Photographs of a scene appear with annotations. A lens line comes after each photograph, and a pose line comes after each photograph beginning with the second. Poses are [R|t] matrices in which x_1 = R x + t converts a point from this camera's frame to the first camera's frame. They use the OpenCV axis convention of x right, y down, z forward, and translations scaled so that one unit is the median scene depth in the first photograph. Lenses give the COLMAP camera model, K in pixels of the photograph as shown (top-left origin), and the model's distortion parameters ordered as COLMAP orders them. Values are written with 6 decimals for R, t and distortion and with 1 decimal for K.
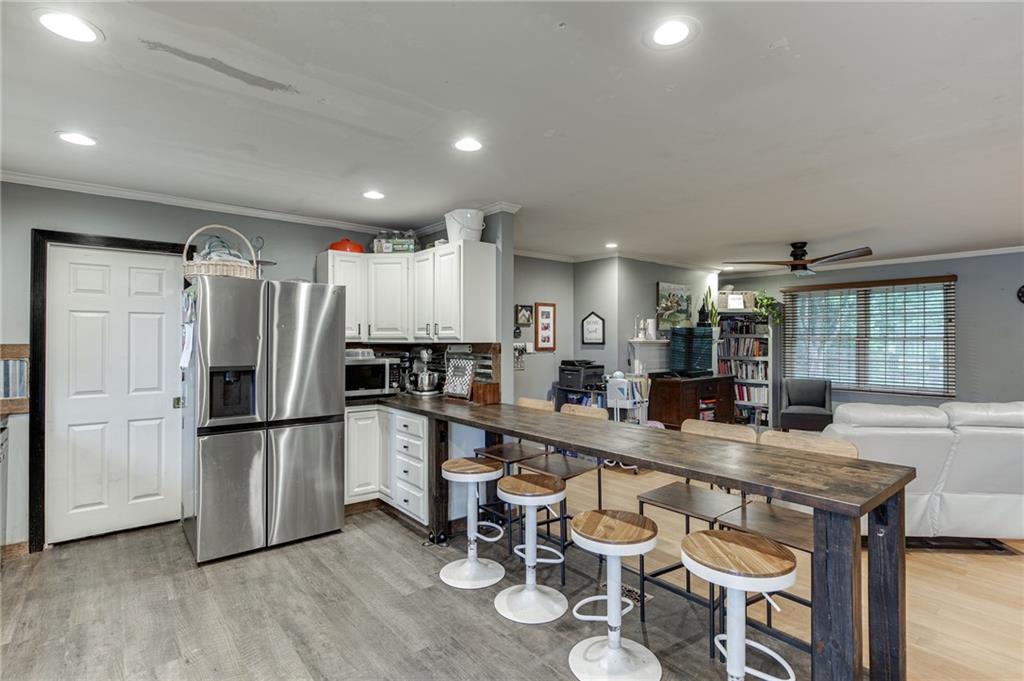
lens RADIAL K [[496.3, 0, 507.1], [0, 496.3, 335.7], [0, 0, 1]] dist [-0.008238, -0.000917]
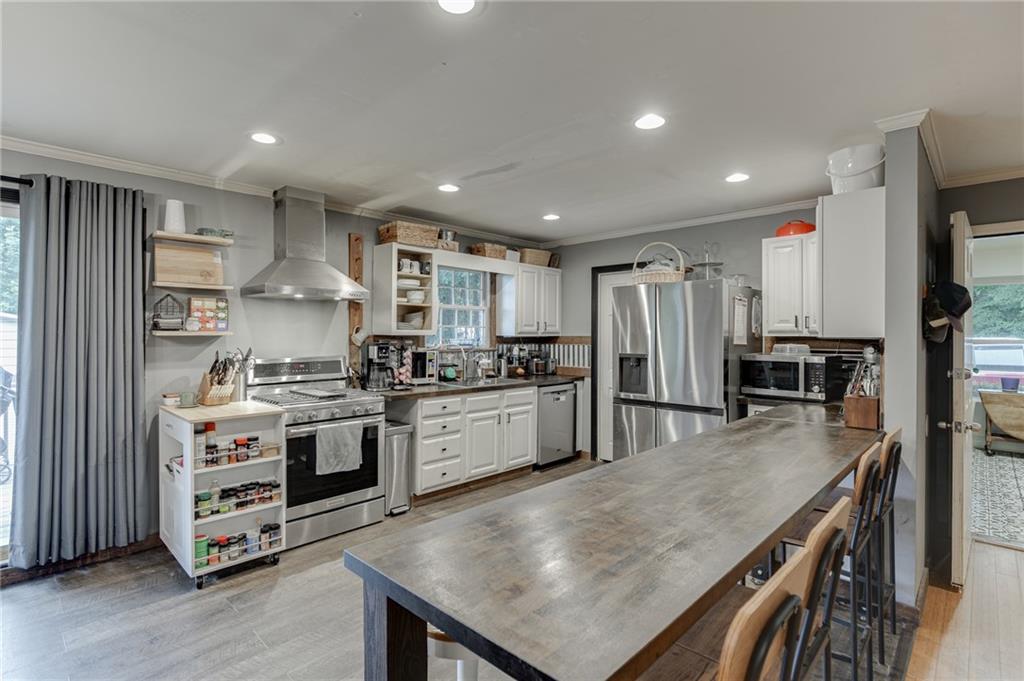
lens RADIAL K [[496.3, 0, 511.2], [0, 496.3, 335.0], [0, 0, 1]] dist [-0.008238, -0.000917]
pose [[0.122429, 0.000940, -0.992477, 0.496703], [0.005258, 0.999985, 0.001596, 0.006195], [0.992463, -0.005414, 0.122422, 0.384122]]
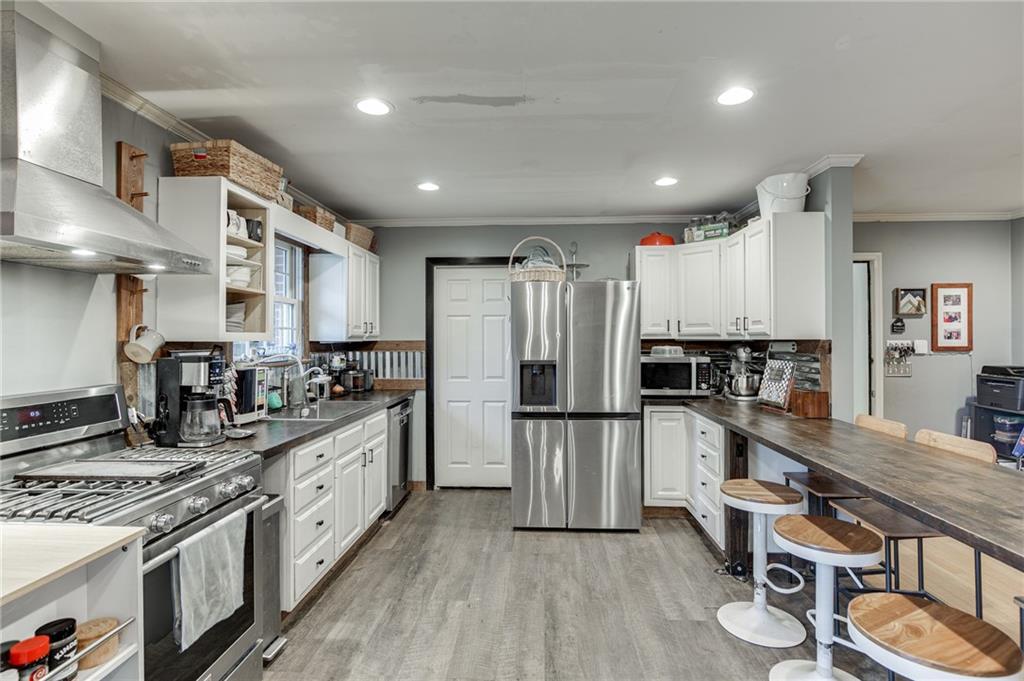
lens RADIAL K [[496.3, 0, 516.1], [0, 496.3, 336.4], [0, 0, 1]] dist [-0.008238, -0.000917]
pose [[0.743037, -0.004521, -0.669235, 0.119834], [0.008857, 0.999956, 0.003080, 0.002462], [0.669191, -0.008216, 0.743045, 0.093371]]
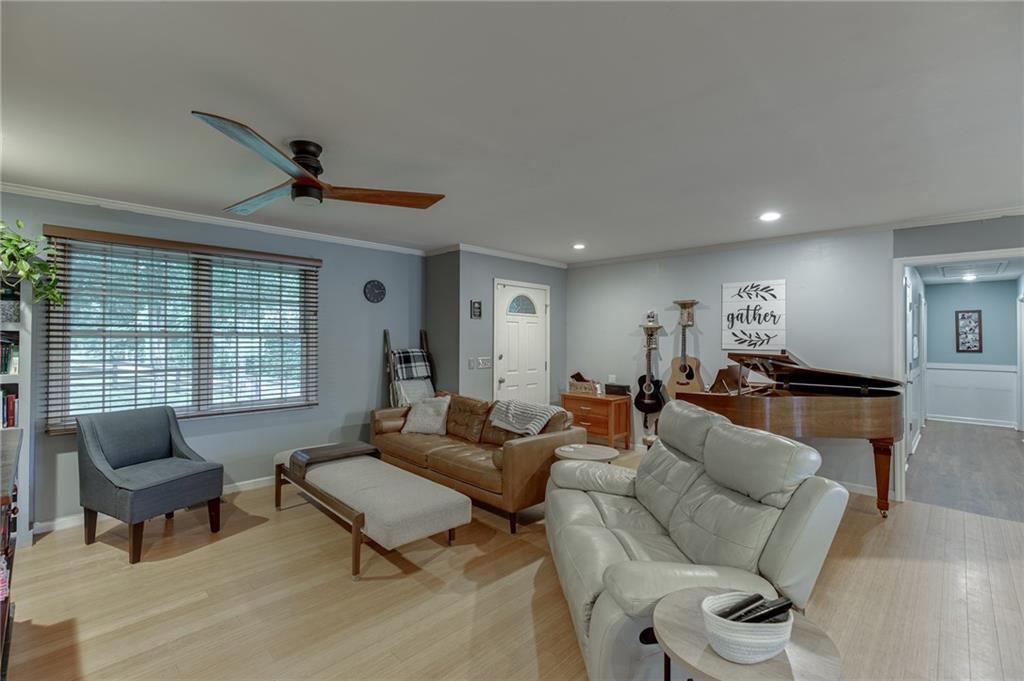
lens RADIAL K [[461.8, 0, 516.3], [0, 461.8, 337.0], [0, 0, 1]] dist [-0.016131, 0.006307]
pose [[-0.110923, -0.000155, 0.993829, 0.119795], [-0.013863, 0.999903, -0.001391, 0.007481], [-0.993732, -0.013932, -0.110914, 1.013361]]
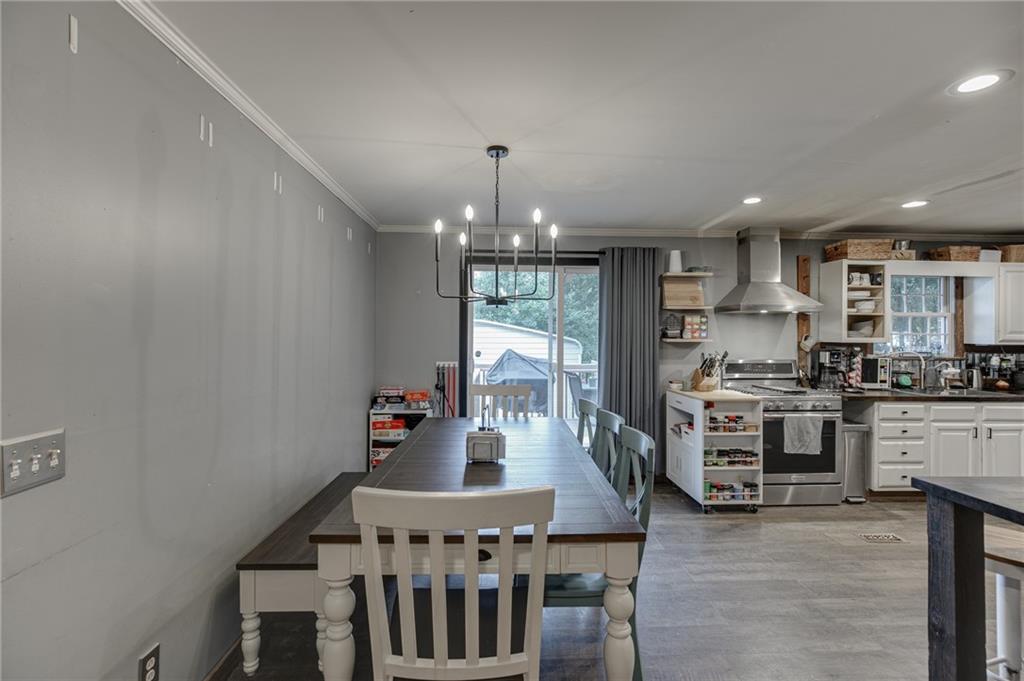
lens RADIAL K [[461.8, 0, 508.6], [0, 461.8, 333.4], [0, 0, 1]] dist [-0.016131, 0.006307]
pose [[-0.601129, -0.013084, -0.799045, 0.736899], [-0.000135, 0.999868, -0.016271, 0.003582], [0.799152, -0.009673, -0.601051, 0.293236]]
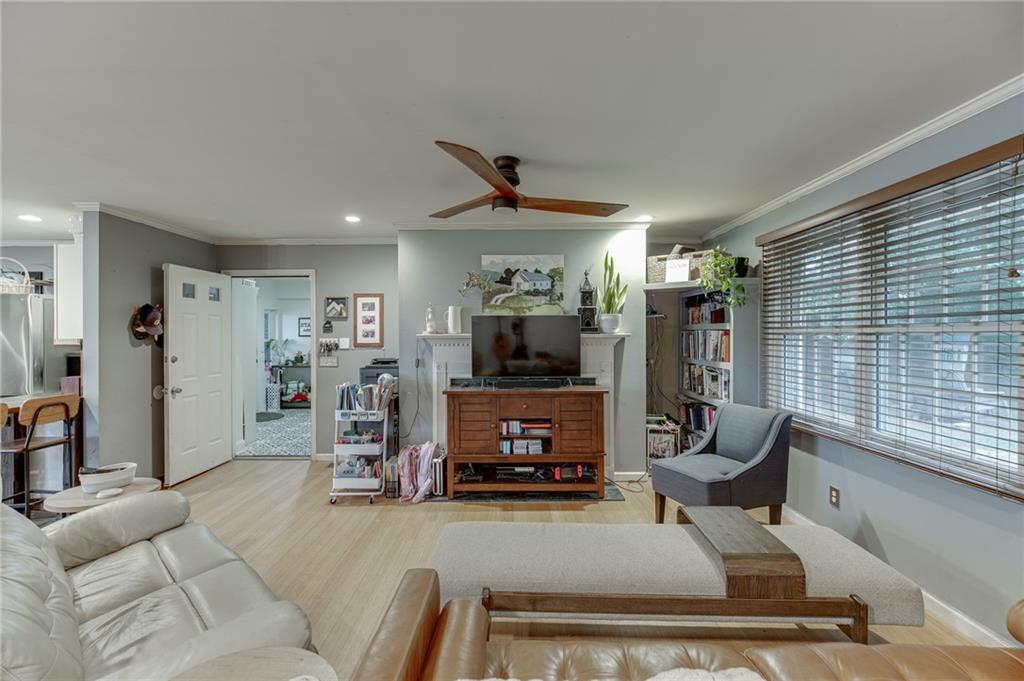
lens RADIAL K [[461.8, 0, 510.0], [0, 461.8, 334.2], [0, 0, 1]] dist [-0.016131, 0.006307]
pose [[0.773651, -0.004149, -0.633599, 1.122611], [0.010880, 0.999918, 0.006737, 0.006668], [0.633519, -0.012106, 0.773633, 0.724552]]
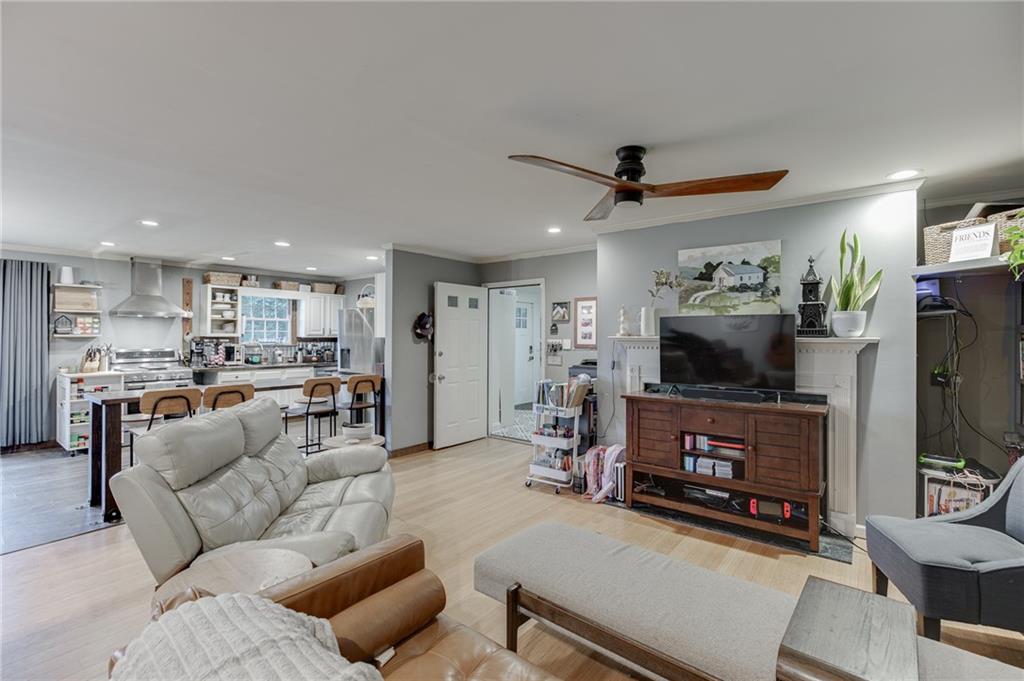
lens RADIAL K [[461.8, 0, 509.6], [0, 461.8, 333.9], [0, 0, 1]] dist [-0.016131, 0.006307]
pose [[0.215733, -0.004388, -0.976443, 1.261026], [0.004938, 0.999982, -0.003403, 0.008354], [0.976440, -0.004088, 0.215750, 0.934632]]
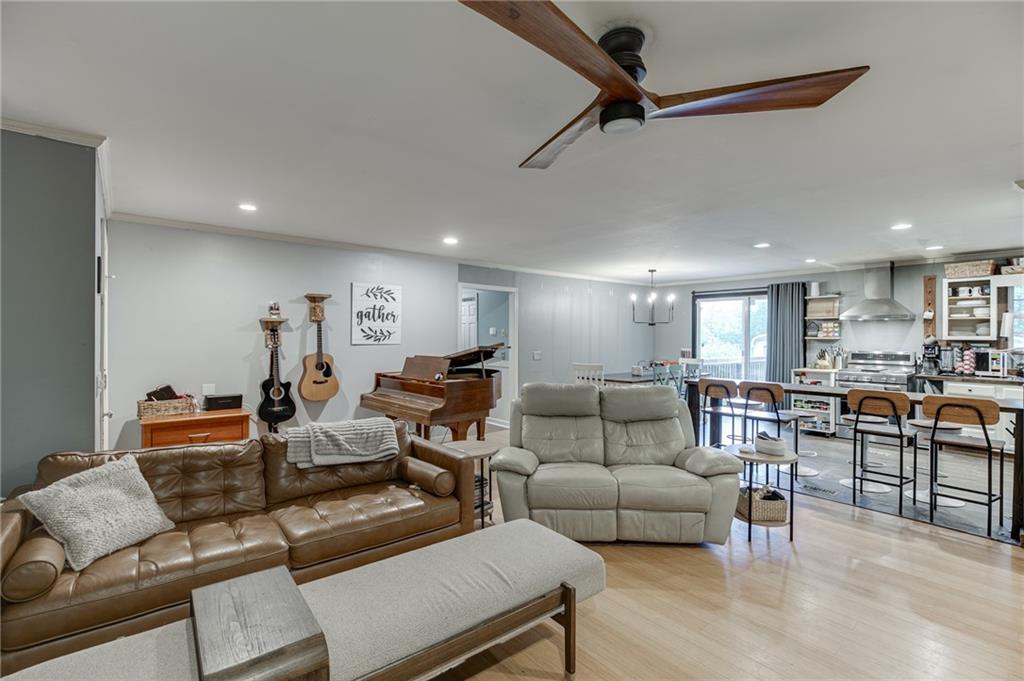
lens RADIAL K [[461.8, 0, 507.6], [0, 461.8, 331.7], [0, 0, 1]] dist [-0.016131, 0.006307]
pose [[-0.999892, -0.006101, -0.013347, 0.821685], [-0.005879, 0.999844, -0.016634, 0.013149], [0.013446, -0.016553, -0.999773, 1.592751]]
